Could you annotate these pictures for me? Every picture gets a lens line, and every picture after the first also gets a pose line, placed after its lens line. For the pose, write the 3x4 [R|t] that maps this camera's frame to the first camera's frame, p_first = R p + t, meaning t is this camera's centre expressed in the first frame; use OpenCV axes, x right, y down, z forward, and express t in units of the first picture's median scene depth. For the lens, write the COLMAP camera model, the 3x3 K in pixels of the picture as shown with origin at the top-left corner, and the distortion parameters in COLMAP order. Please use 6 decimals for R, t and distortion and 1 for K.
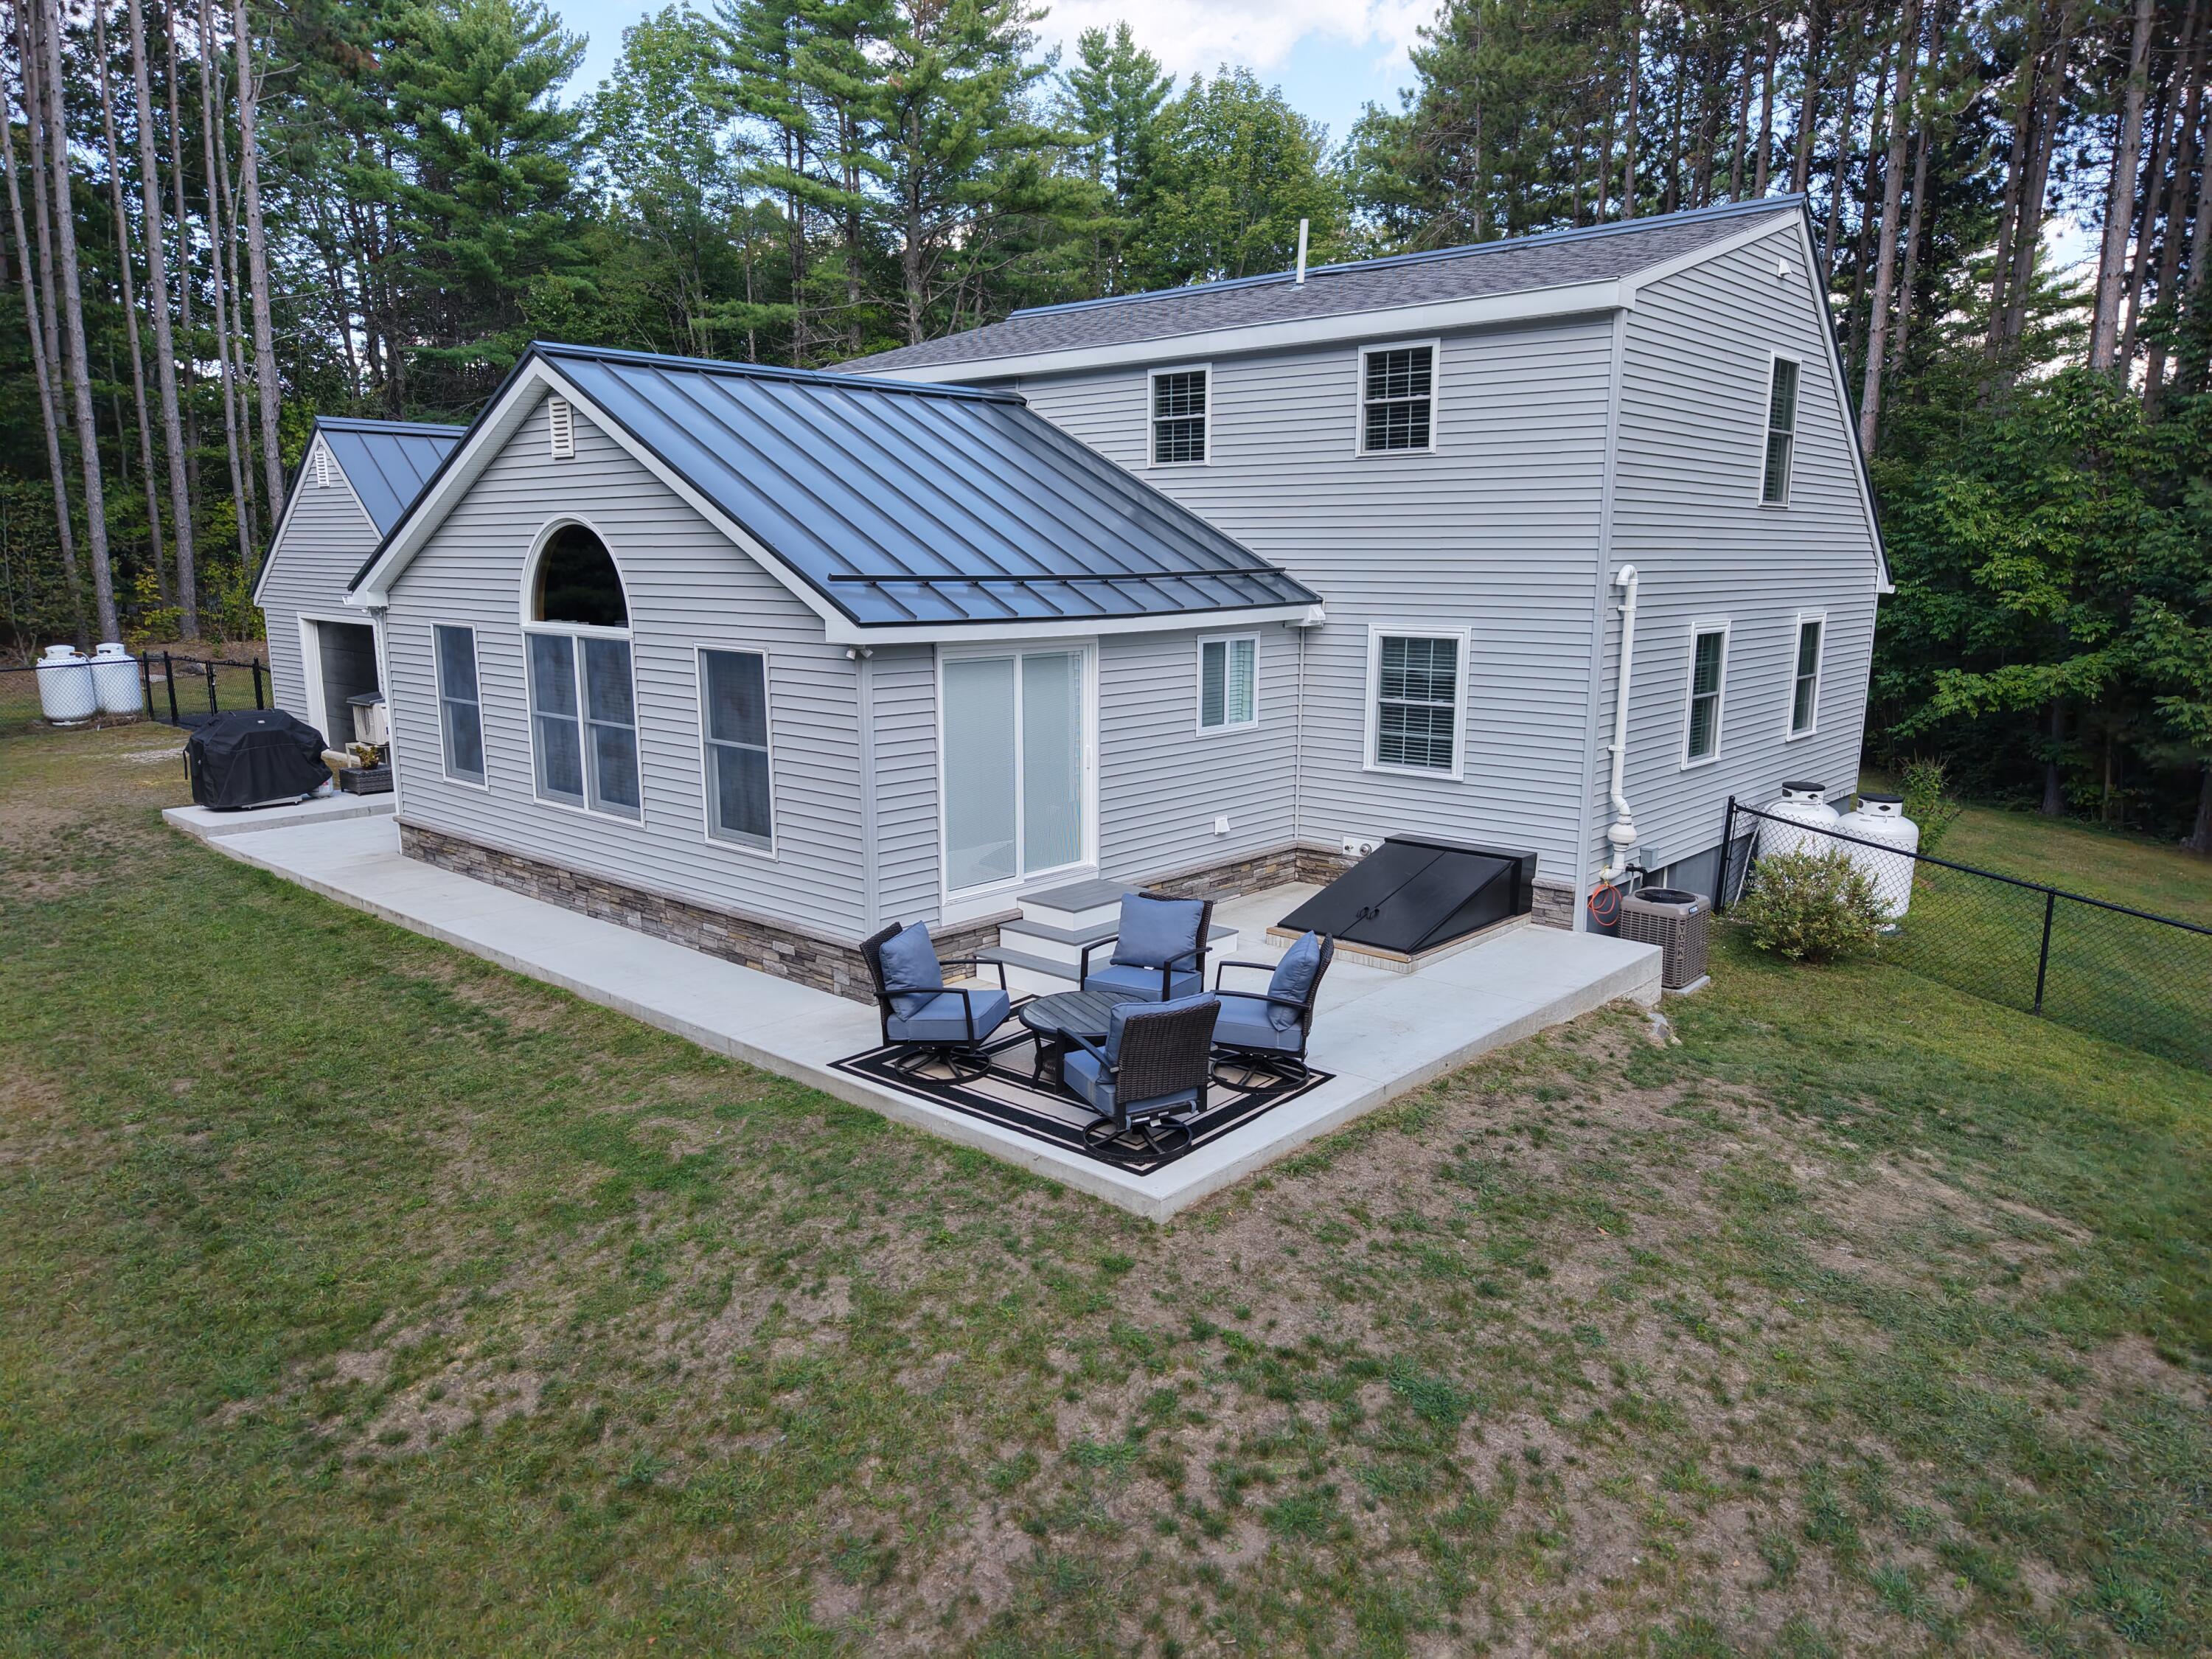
lens RADIAL K [[1477.7, 0, 1103.6], [0, 1477.7, 830.5], [0, 0, 1]] dist [0.010455, -0.003624]
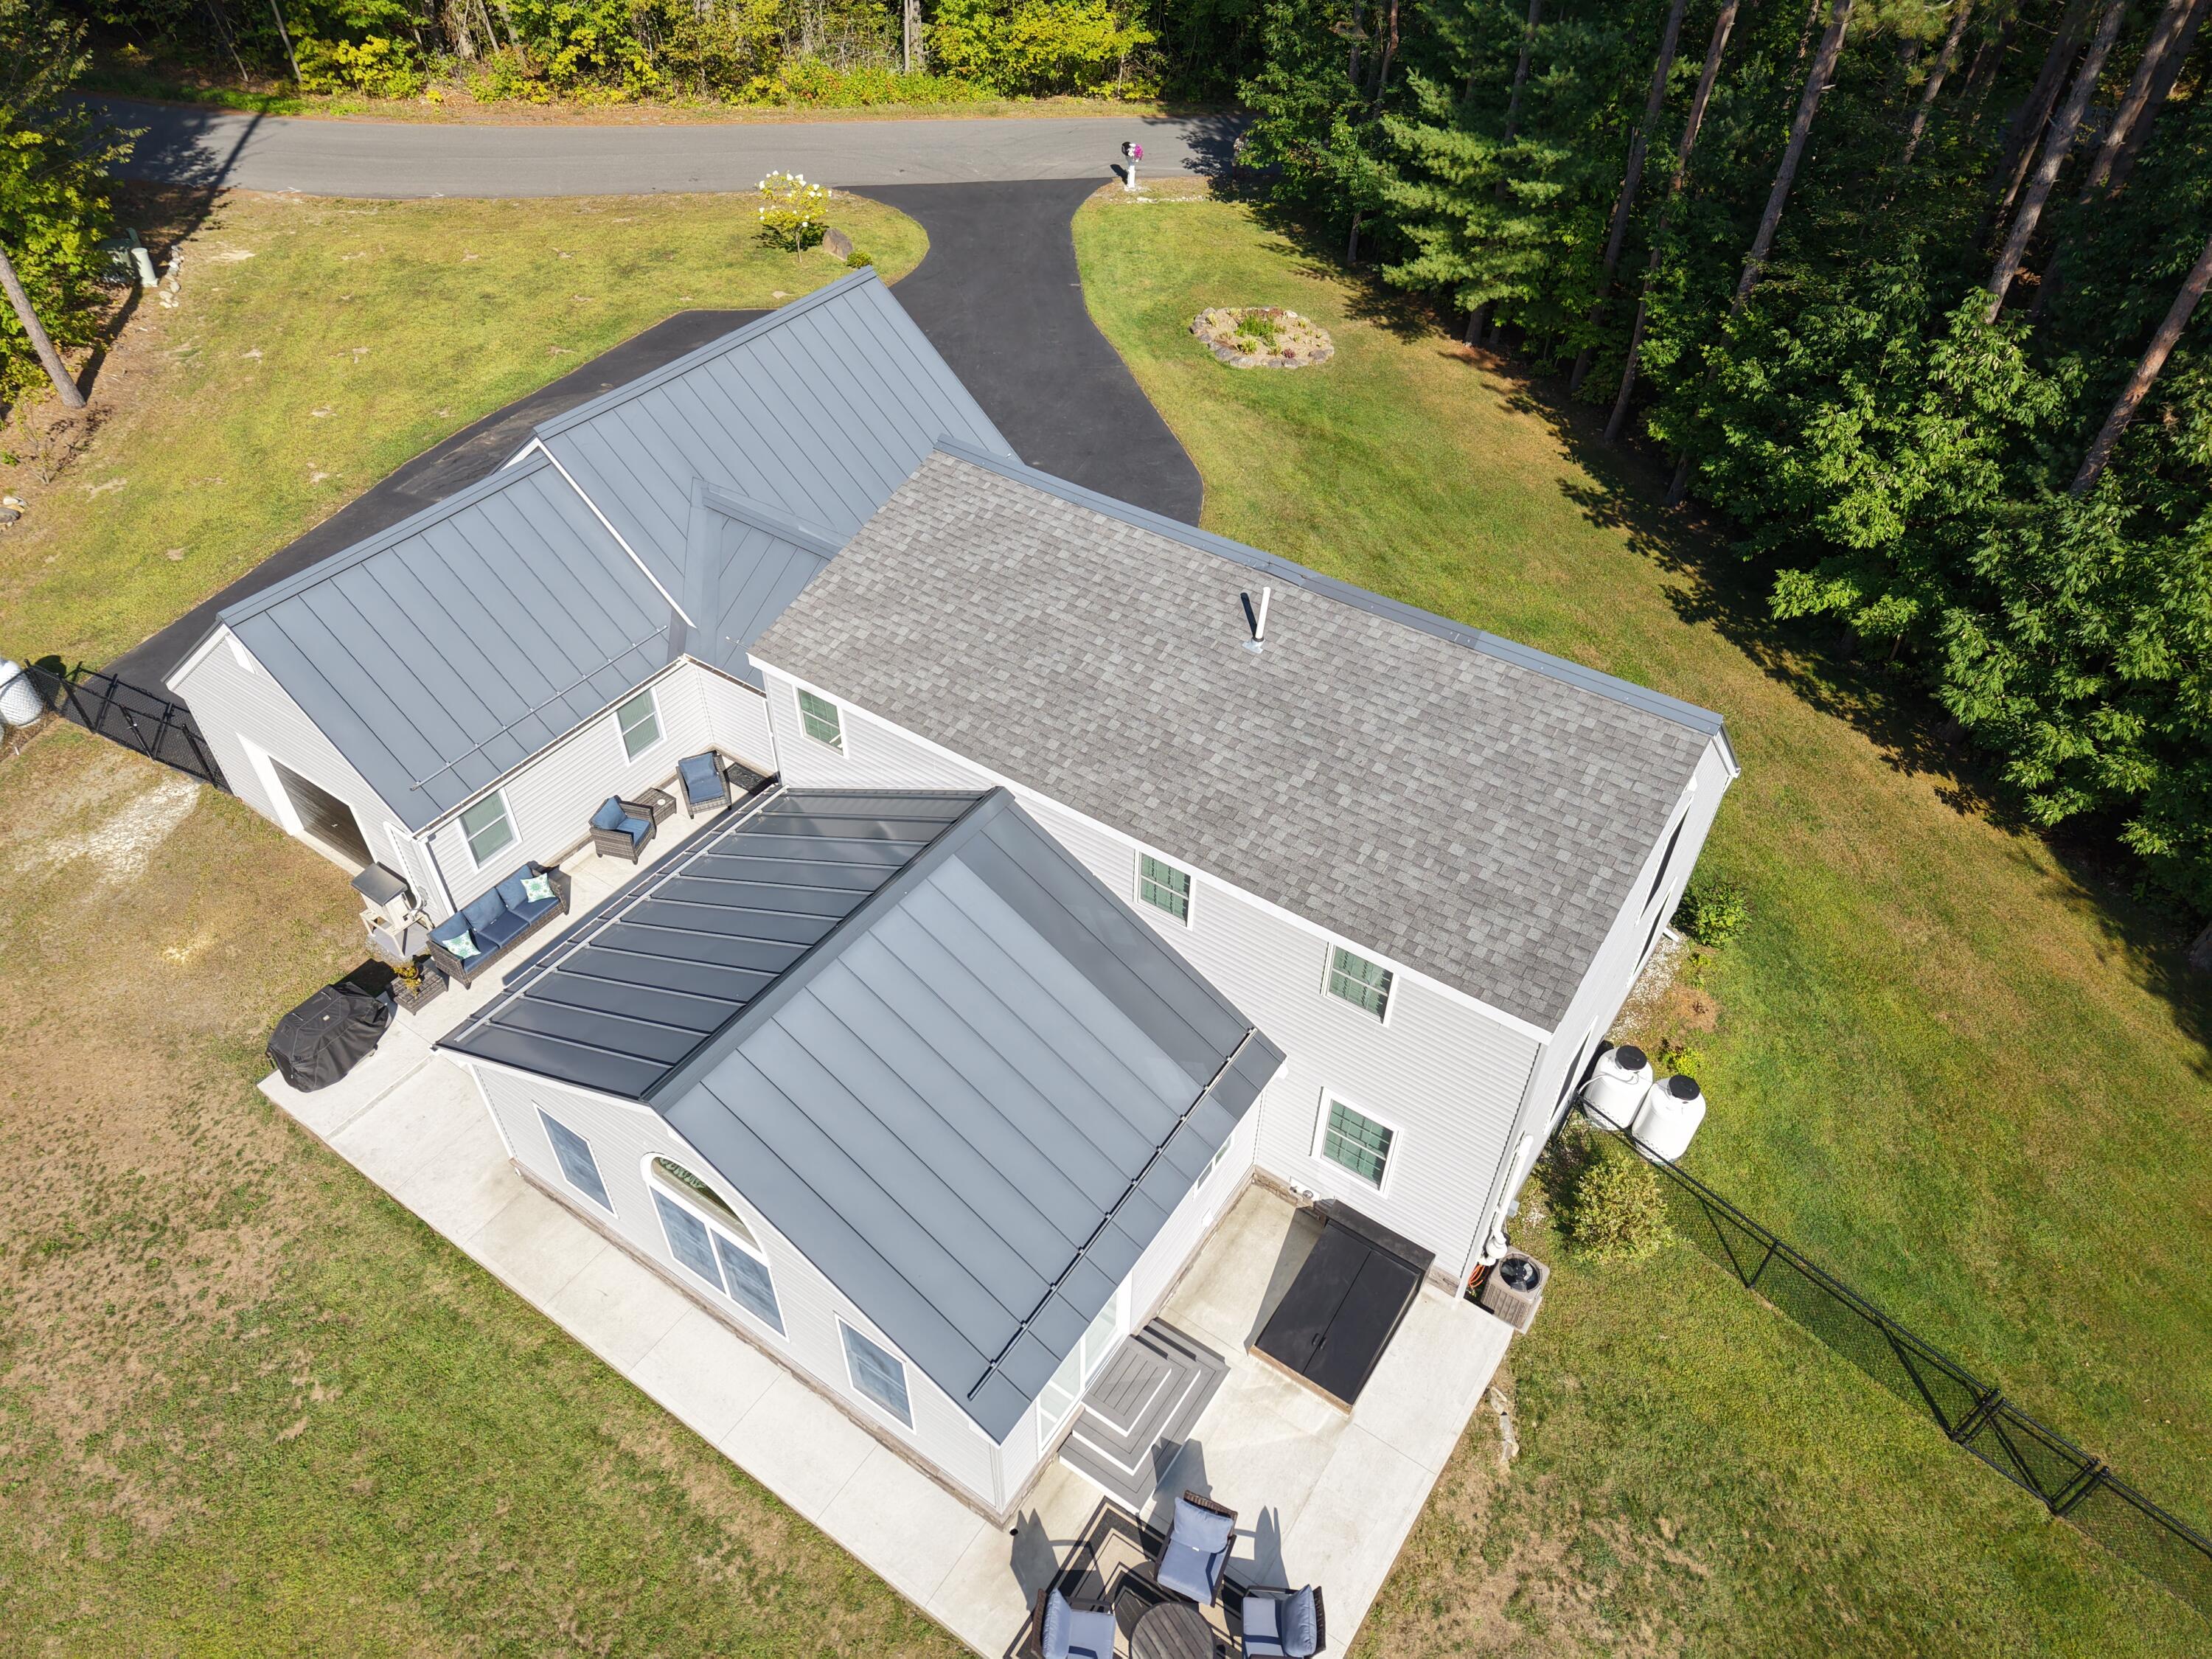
lens RADIAL K [[1477.7, 0, 1103.6], [0, 1477.7, 830.5], [0, 0, 1]] dist [0.010455, -0.003624]
pose [[0.991106, -0.081761, 0.104991, -0.173529], [0.013196, 0.845483, 0.533840, -1.432971], [-0.132416, -0.527706, 0.839042, 0.113128]]
